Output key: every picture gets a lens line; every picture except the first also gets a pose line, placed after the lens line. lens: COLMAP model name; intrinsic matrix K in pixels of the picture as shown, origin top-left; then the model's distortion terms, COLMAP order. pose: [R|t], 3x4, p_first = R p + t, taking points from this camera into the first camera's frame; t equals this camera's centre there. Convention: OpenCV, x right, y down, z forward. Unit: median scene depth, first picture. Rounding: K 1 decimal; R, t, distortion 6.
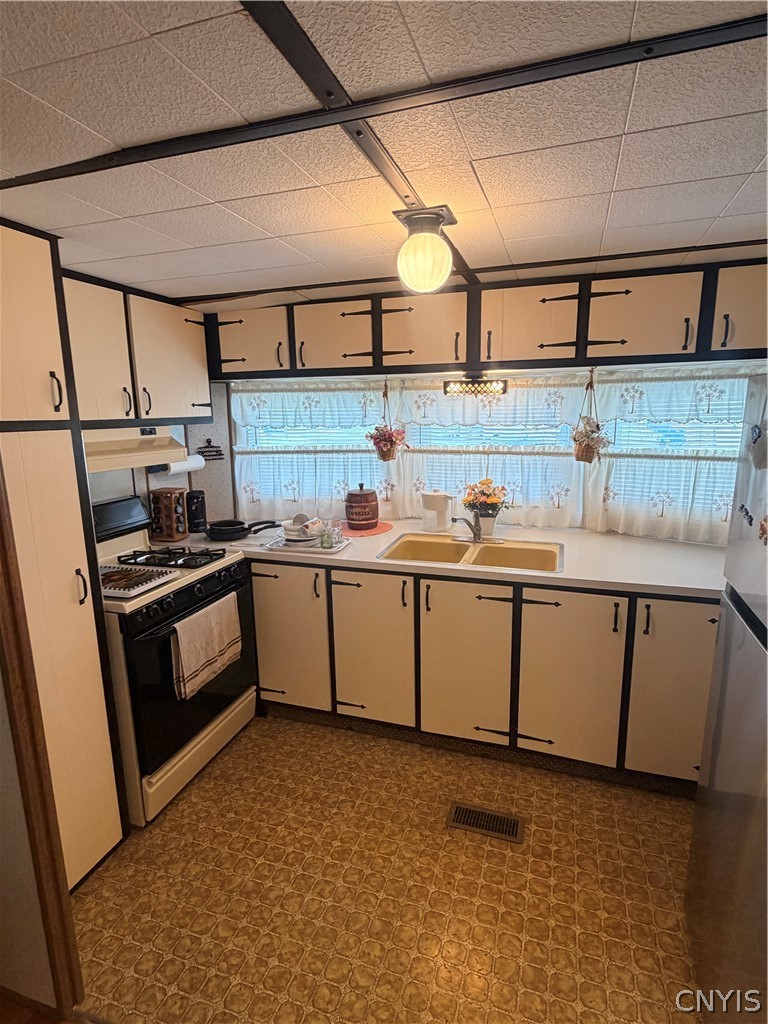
lens RADIAL K [[535.1, 0, 383.9], [0, 535.1, 514.5], [0, 0, 1]] dist [-0.001339, -0.000033]
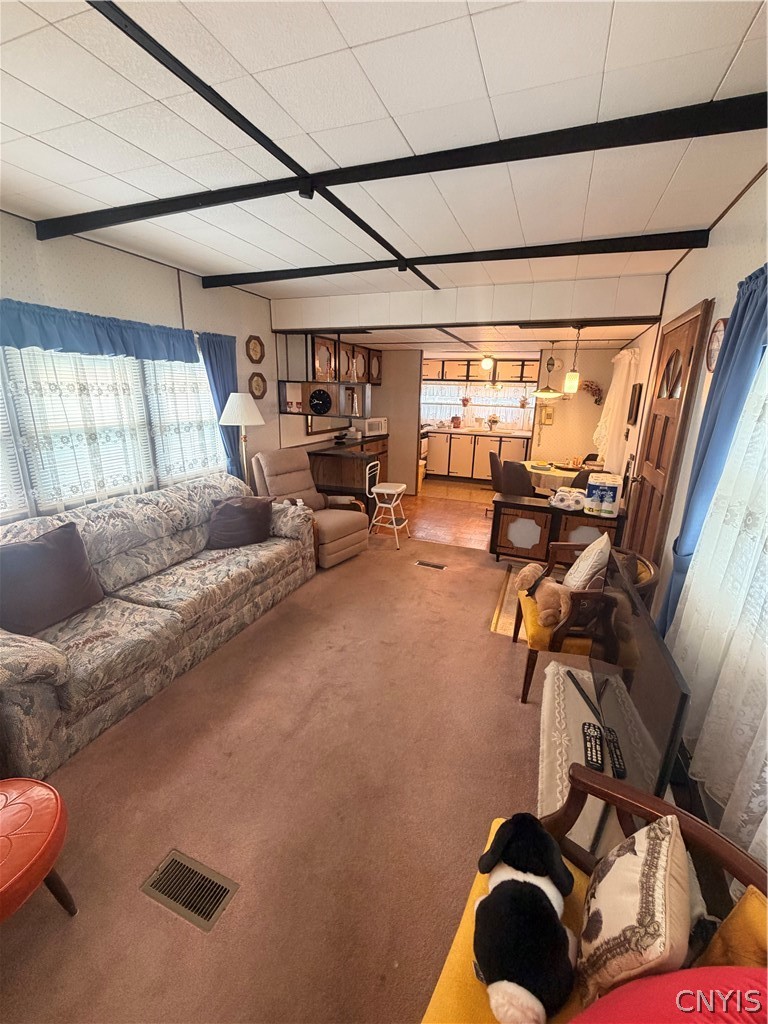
lens RADIAL K [[411.2, 0, 387.5], [0, 411.2, 507.9], [0, 0, 1]] dist [-0.000760, -0.000006]
pose [[0.997915, 0.053944, -0.035444, -0.393317], [-0.050957, 0.995462, 0.080367, 0.384298], [0.039618, -0.078394, 0.996135, -1.823707]]
